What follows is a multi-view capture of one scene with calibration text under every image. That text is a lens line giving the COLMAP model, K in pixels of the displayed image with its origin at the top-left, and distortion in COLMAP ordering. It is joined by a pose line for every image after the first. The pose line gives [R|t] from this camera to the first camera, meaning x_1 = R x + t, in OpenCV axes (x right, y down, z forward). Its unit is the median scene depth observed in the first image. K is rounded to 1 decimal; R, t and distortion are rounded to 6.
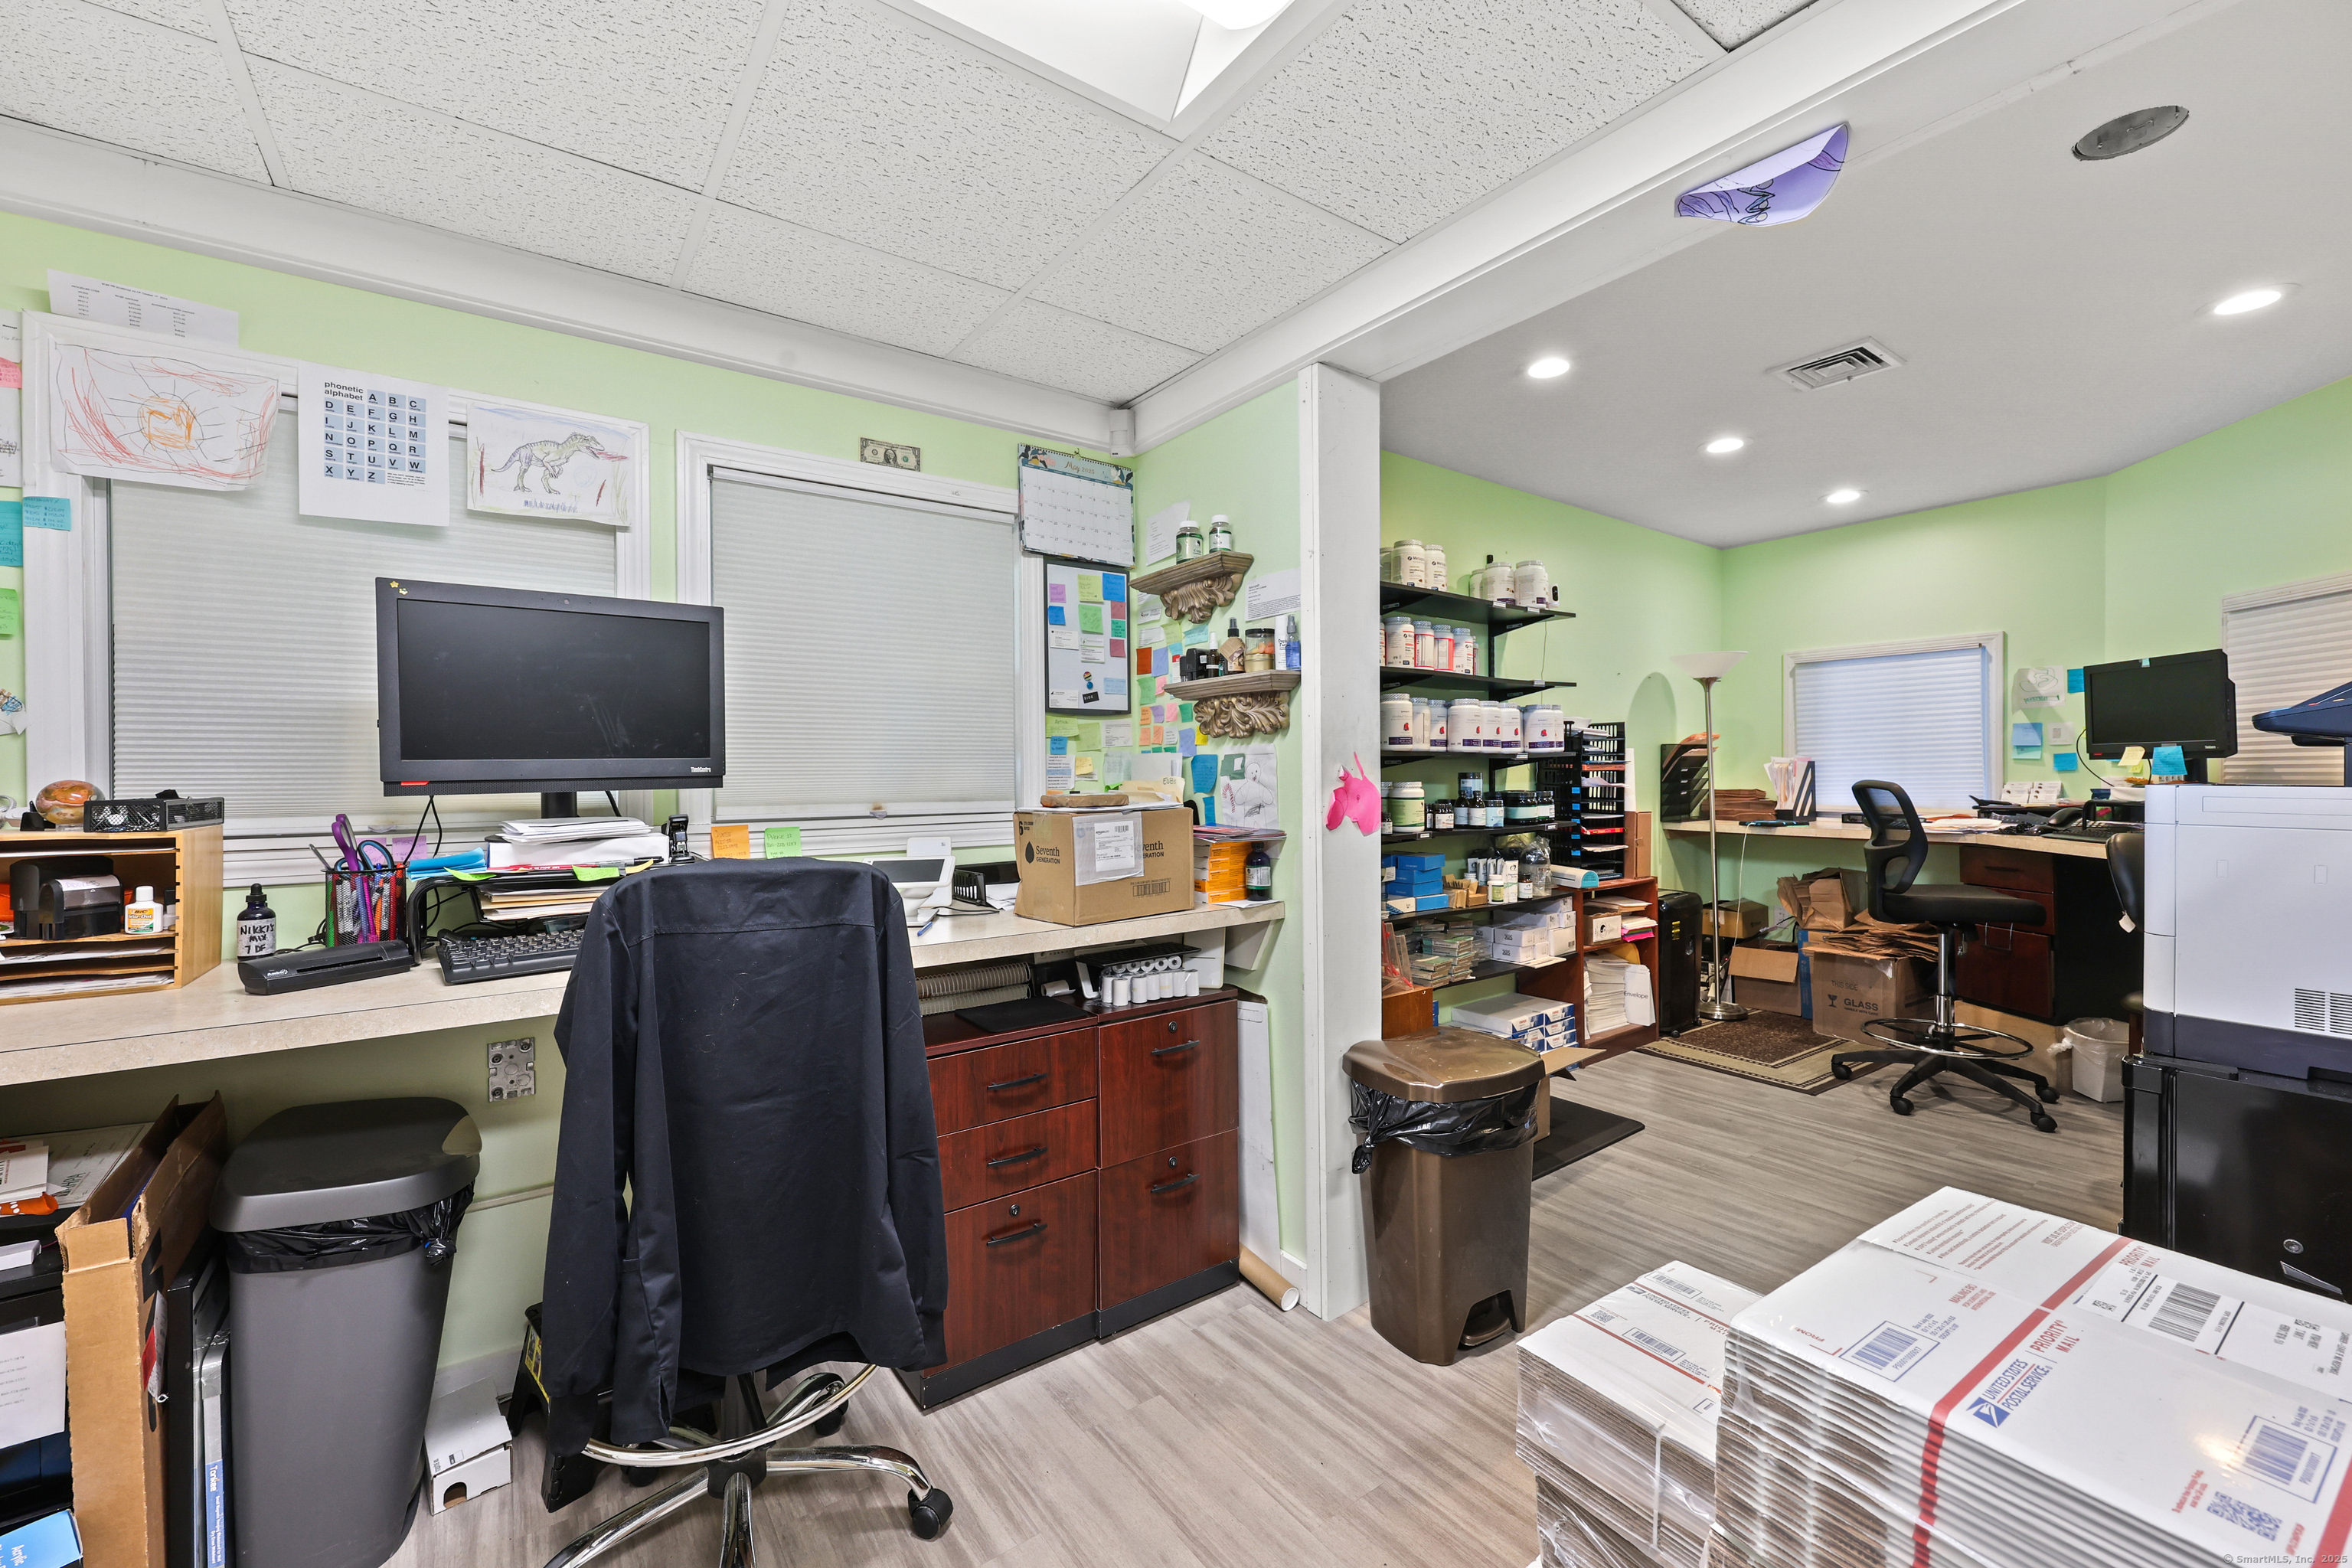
lens RADIAL K [[954.9, 0, 1184.6], [0, 954.9, 770.8], [0, 0, 1]] dist [-0.001674, -0.000174]
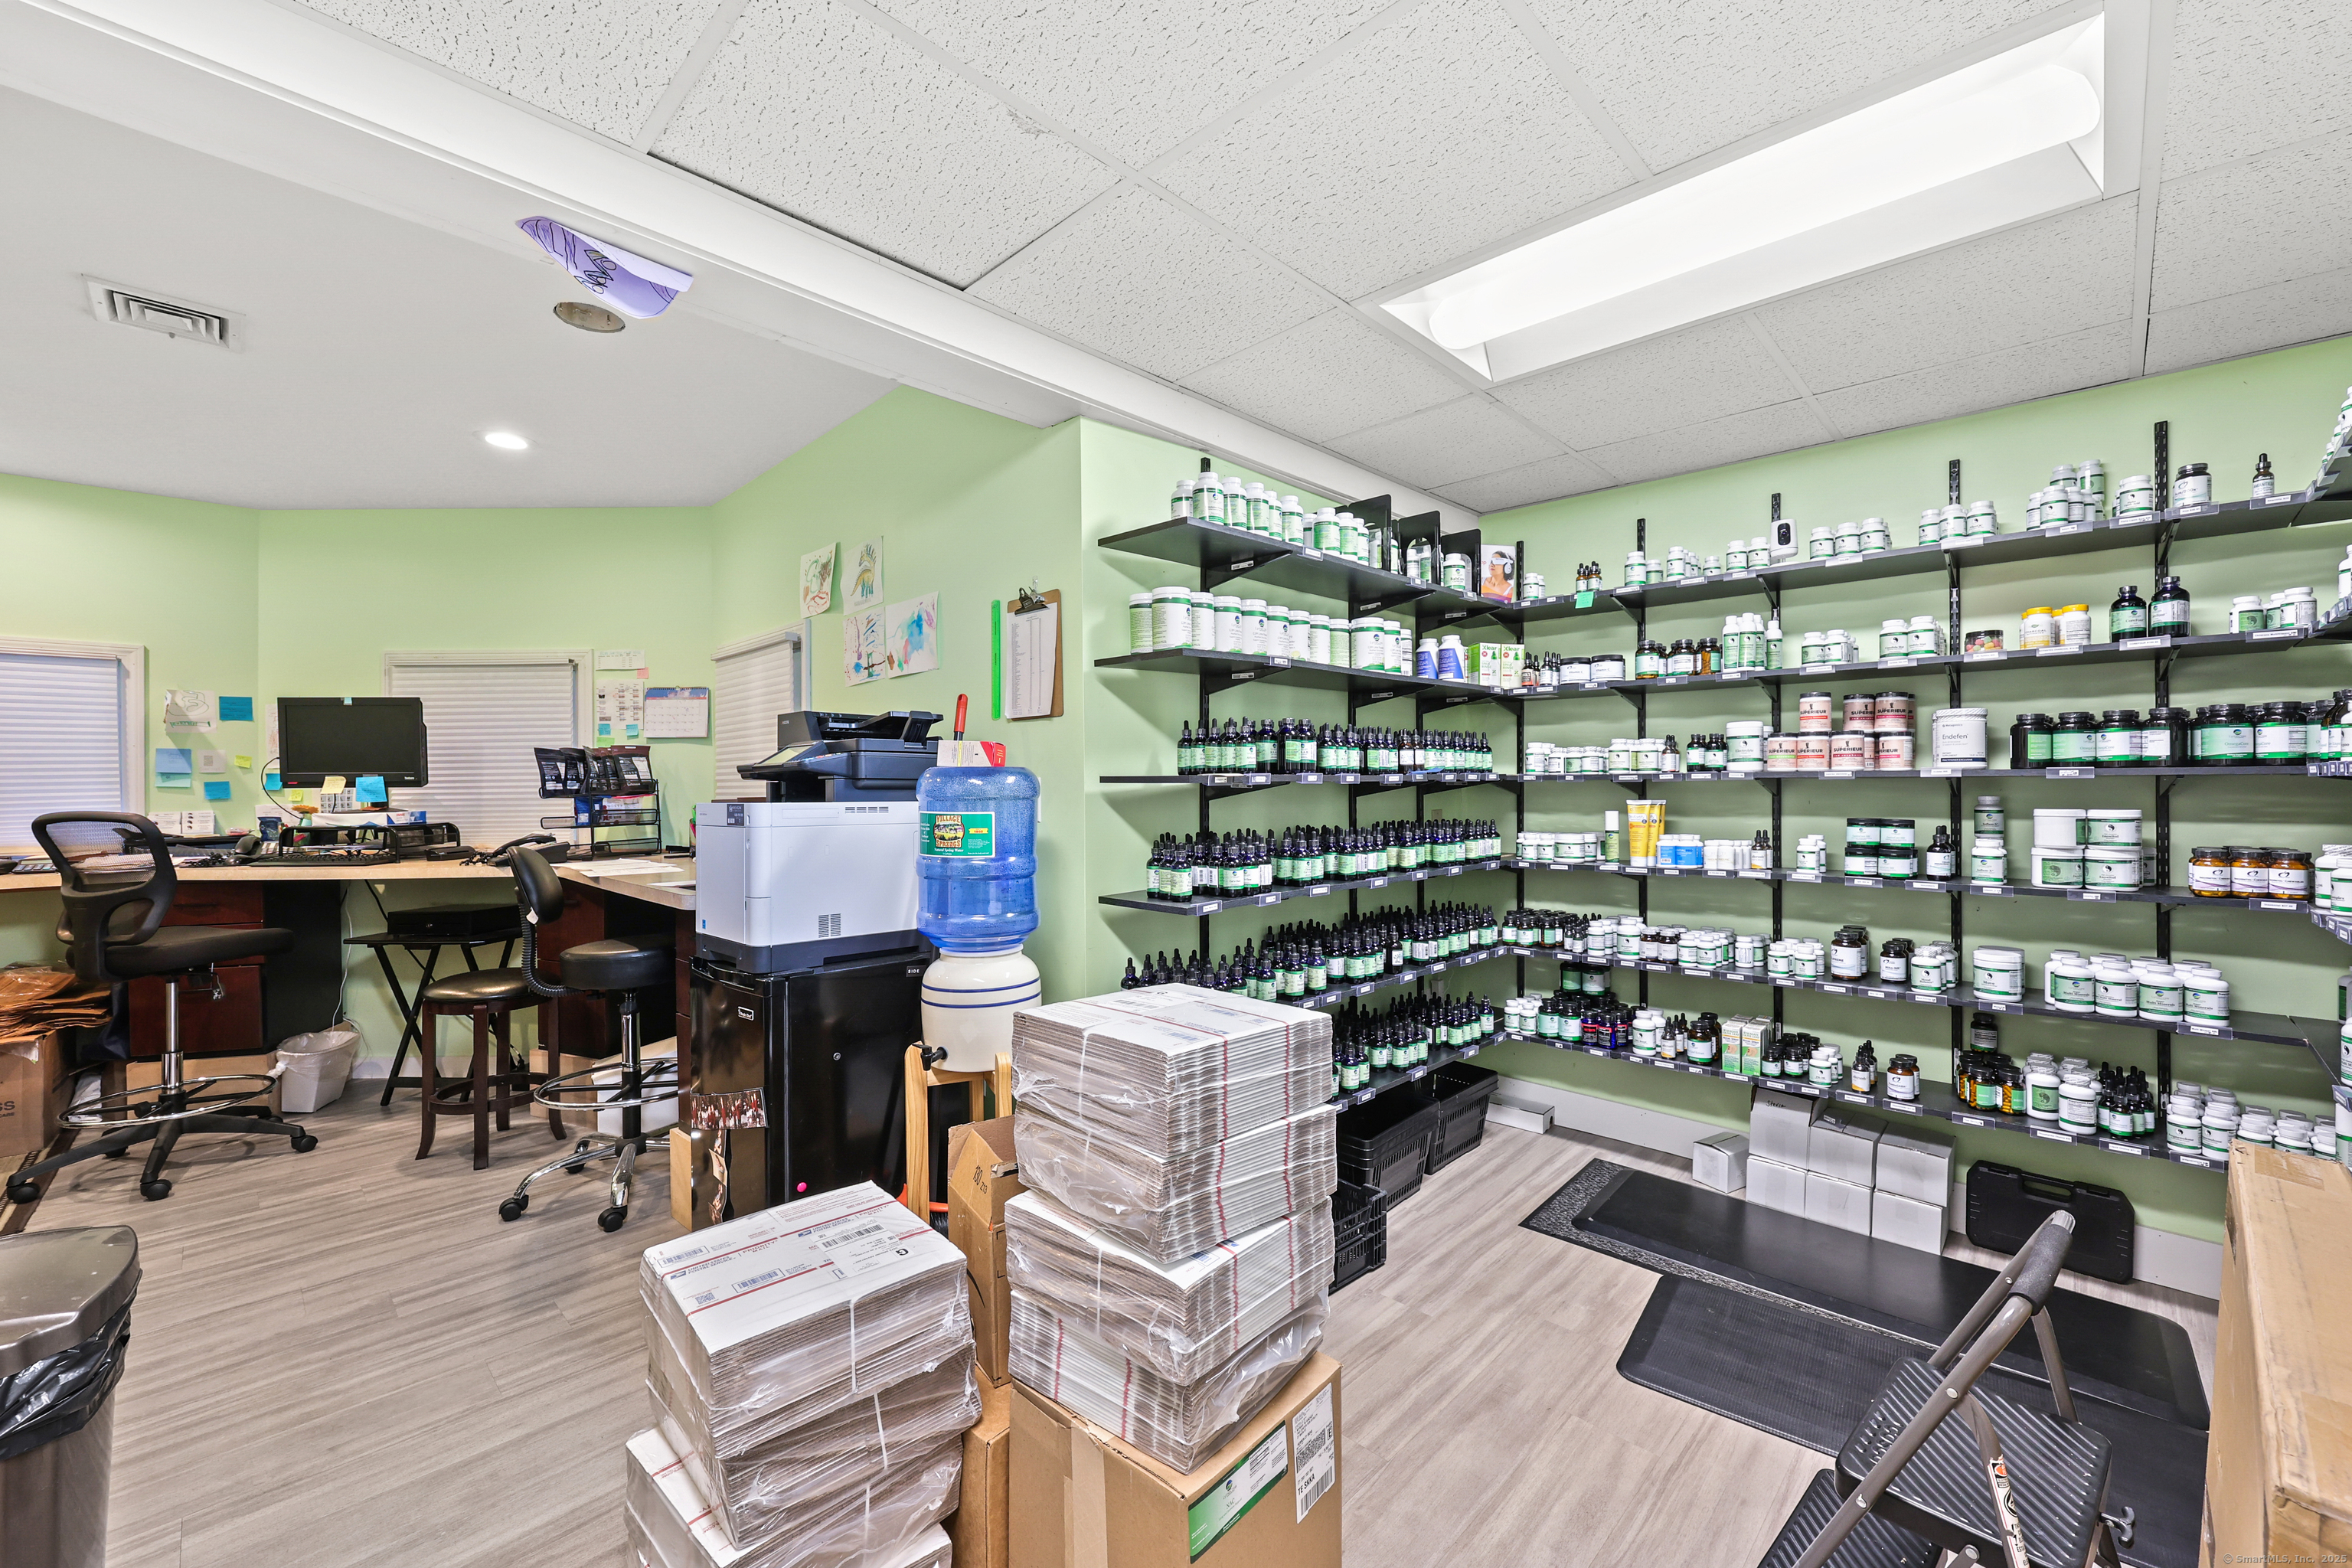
lens RADIAL K [[954.9, 0, 1193.3], [0, 954.9, 784.9], [0, 0, 1]] dist [-0.001674, -0.000174]
pose [[-0.190610, 0.009413, 0.981621, -0.229744], [0.008692, 0.999931, -0.007901, 0.001438], [-0.981627, 0.007027, -0.190678, 0.208155]]
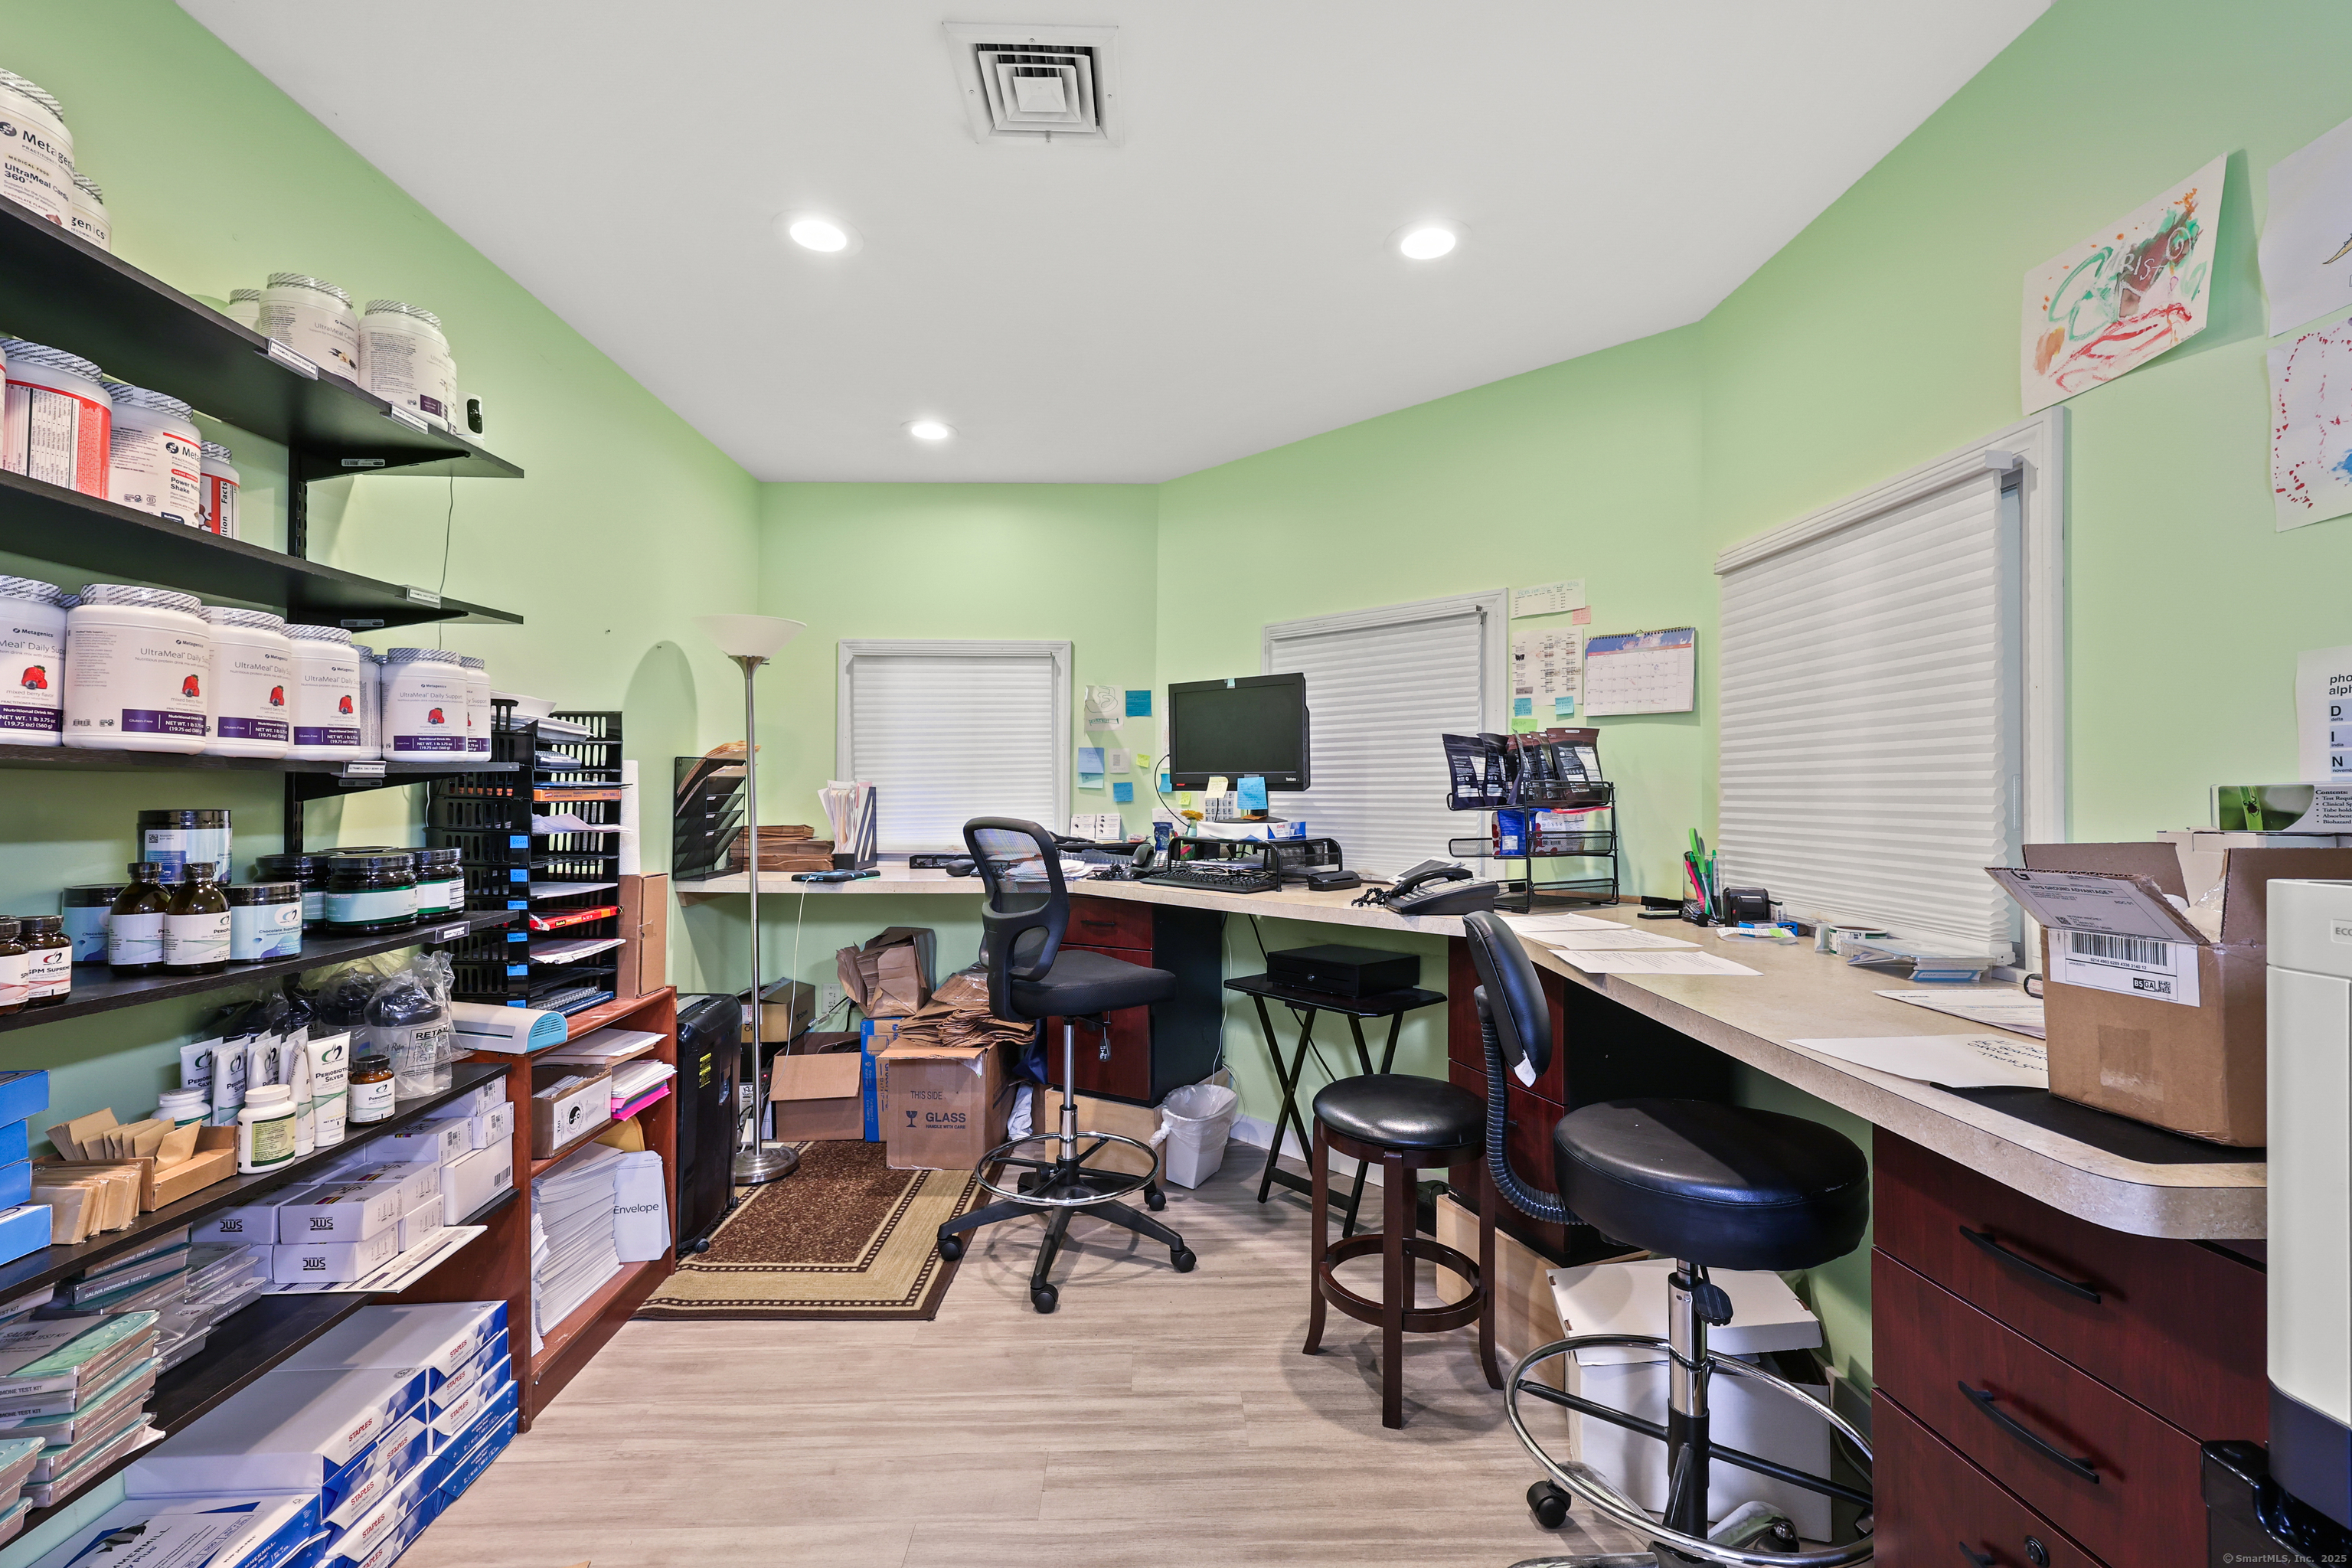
lens RADIAL K [[954.9, 0, 1156.1], [0, 954.9, 786.1], [0, 0, 1]] dist [-0.001674, -0.000174]
pose [[0.568113, 0.013370, 0.822842, 0.198253], [-0.009149, 0.999909, -0.009931, -0.006389], [-0.822899, -0.001886, 0.568184, 0.466722]]
